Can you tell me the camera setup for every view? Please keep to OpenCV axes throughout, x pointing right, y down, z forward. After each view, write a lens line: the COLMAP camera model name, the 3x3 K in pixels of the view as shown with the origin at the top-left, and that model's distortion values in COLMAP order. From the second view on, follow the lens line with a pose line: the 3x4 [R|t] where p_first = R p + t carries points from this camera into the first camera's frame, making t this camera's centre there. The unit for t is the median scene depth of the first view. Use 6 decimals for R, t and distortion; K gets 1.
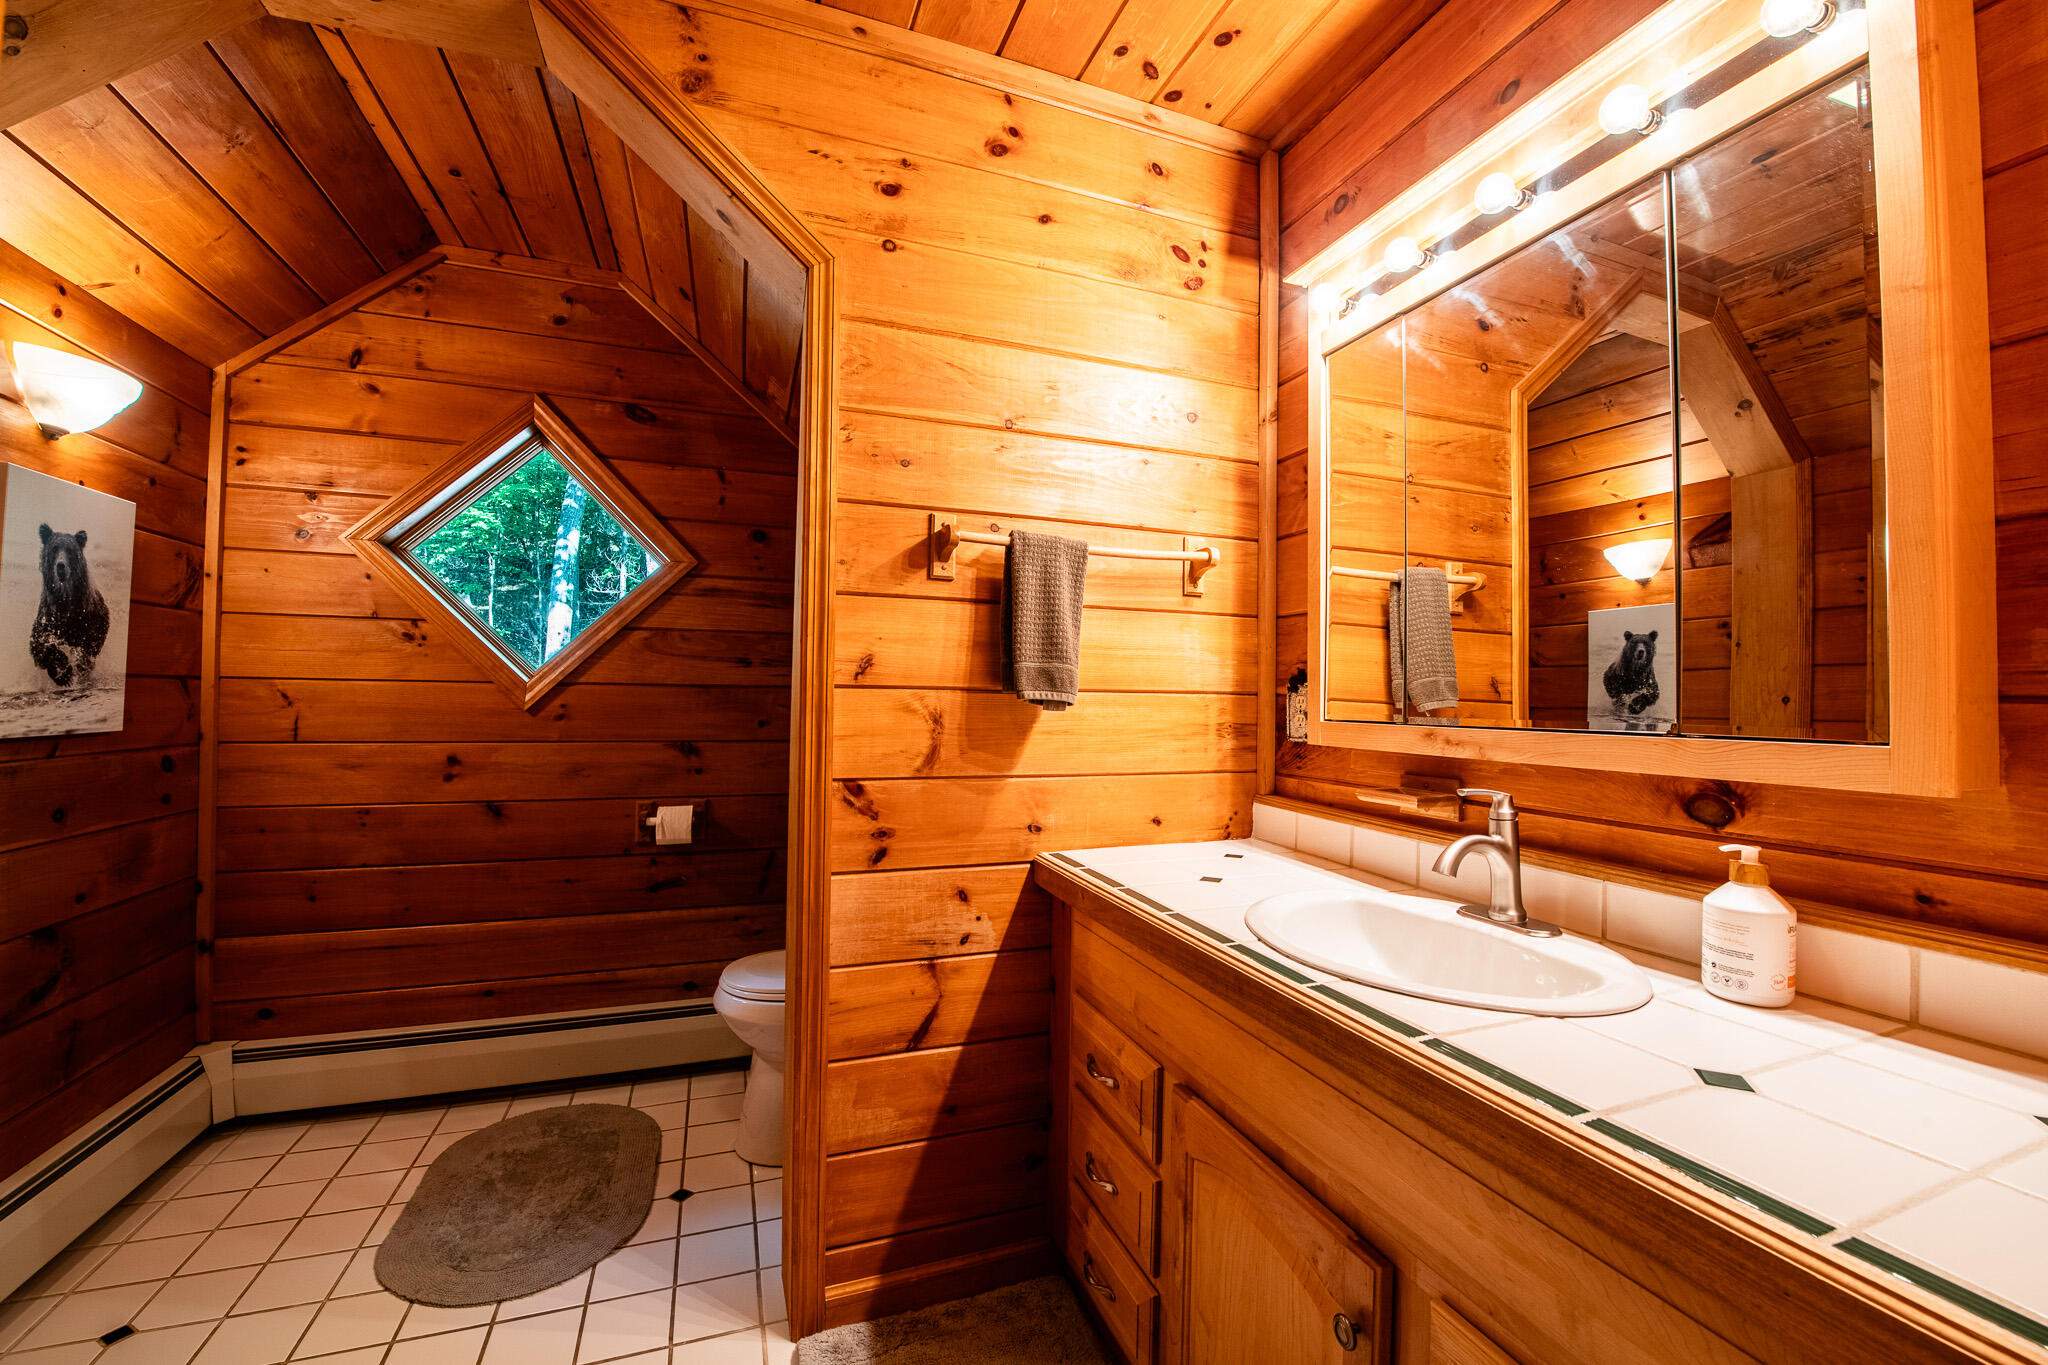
lens RADIAL K [[816.3, 0, 1024.5], [0, 816.3, 681.3], [0, 0, 1]] dist [-0.017044, -0.002792]
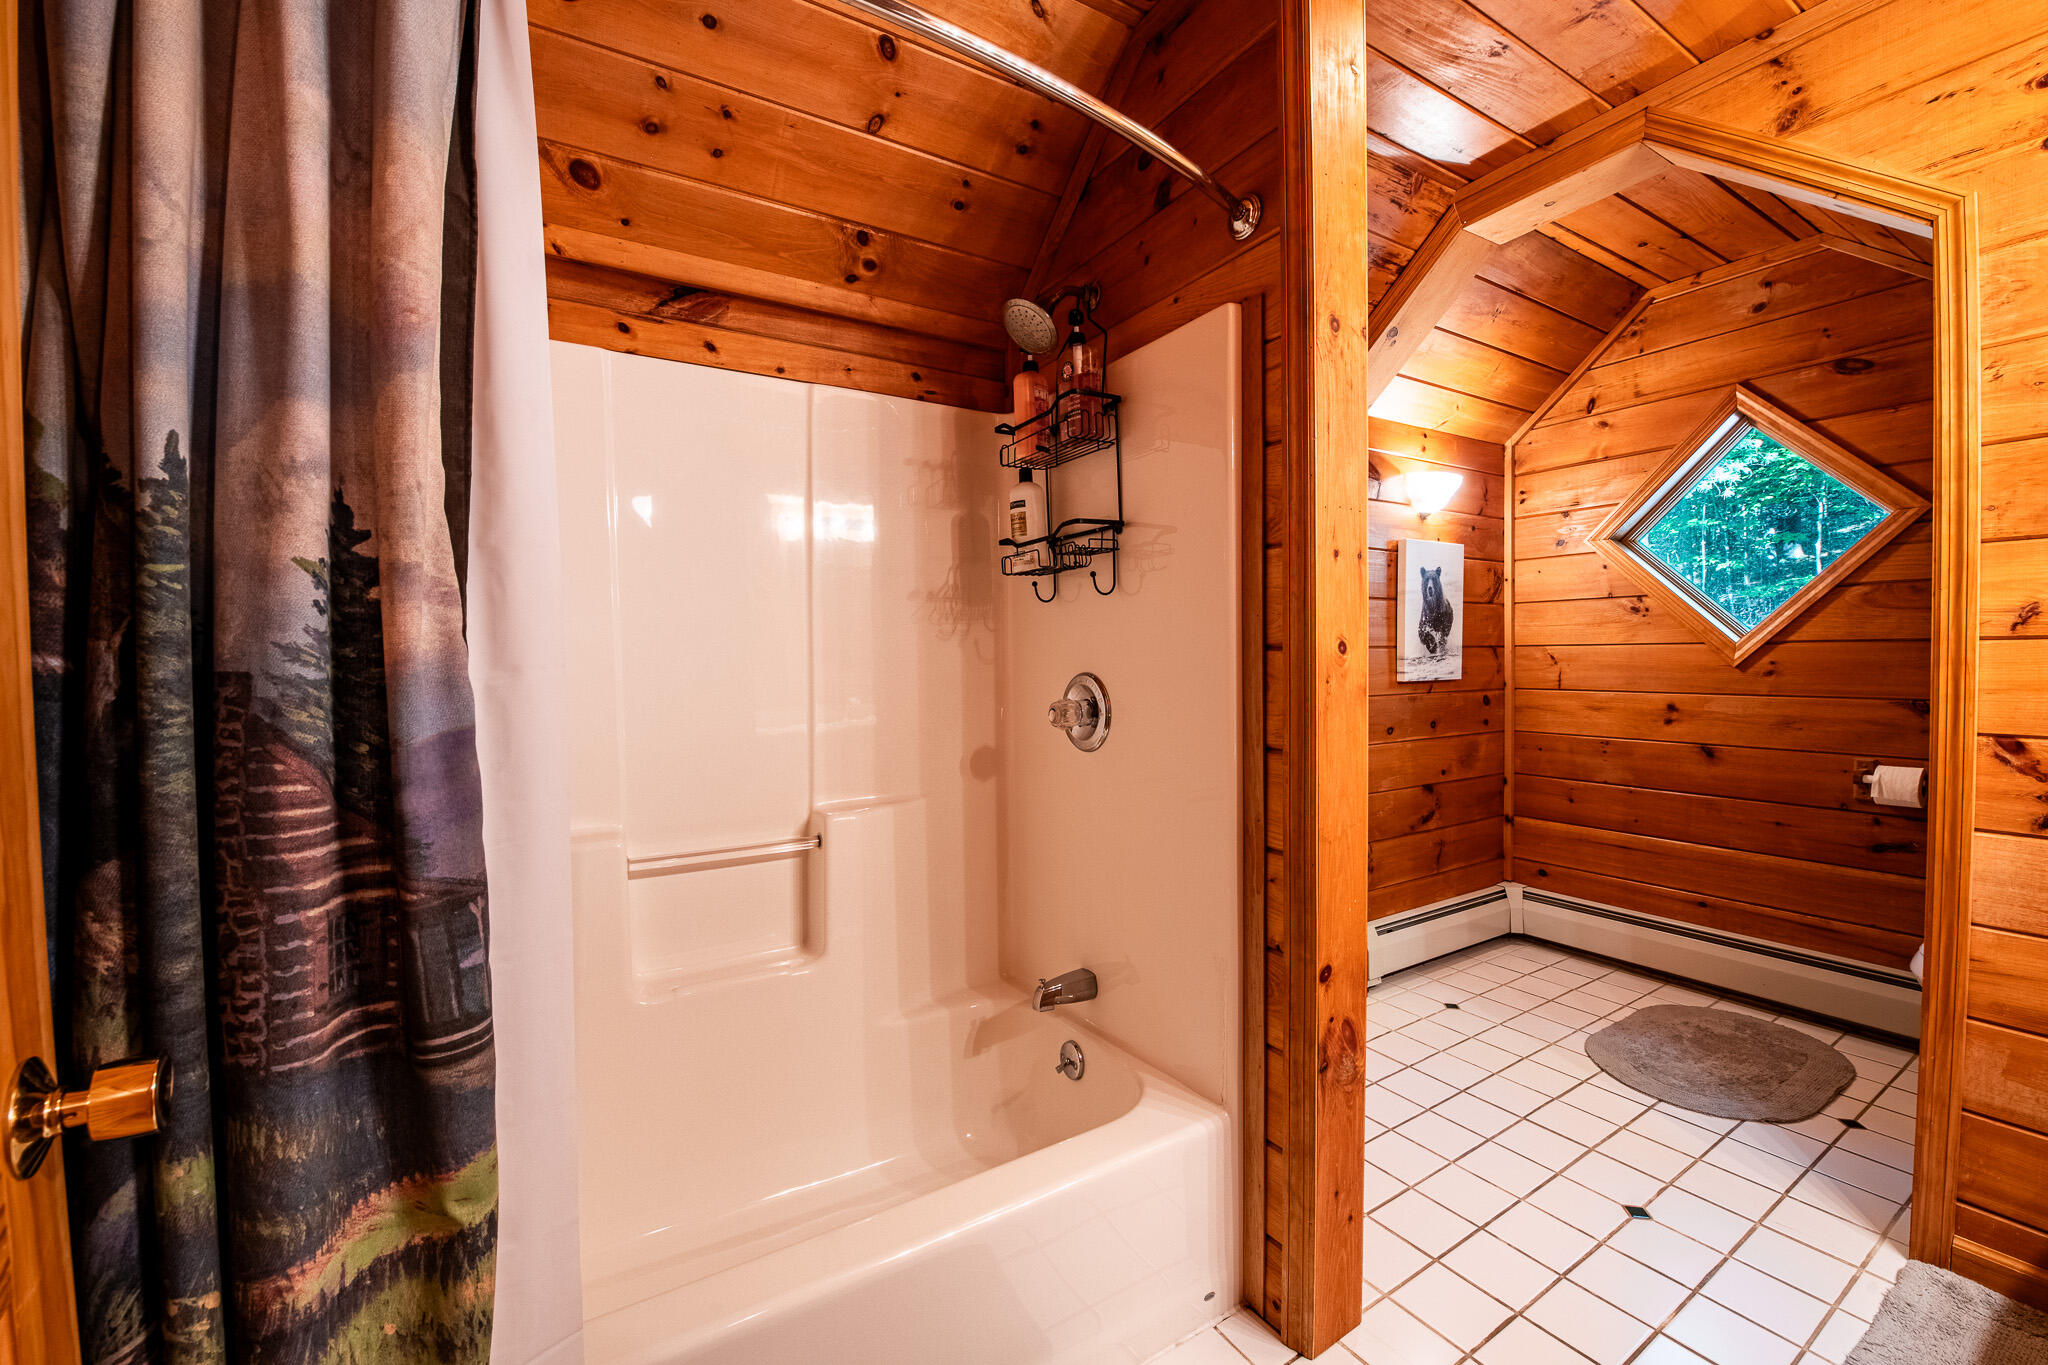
lens RADIAL K [[816.3, 0, 1024.5], [0, 816.3, 681.3], [0, 0, 1]] dist [-0.017044, -0.002792]
pose [[0.187212, 0.013809, -0.982222, 0.336522], [0.032696, 0.999260, 0.020280, 0.000620], [0.981775, -0.035912, 0.186622, -0.207903]]
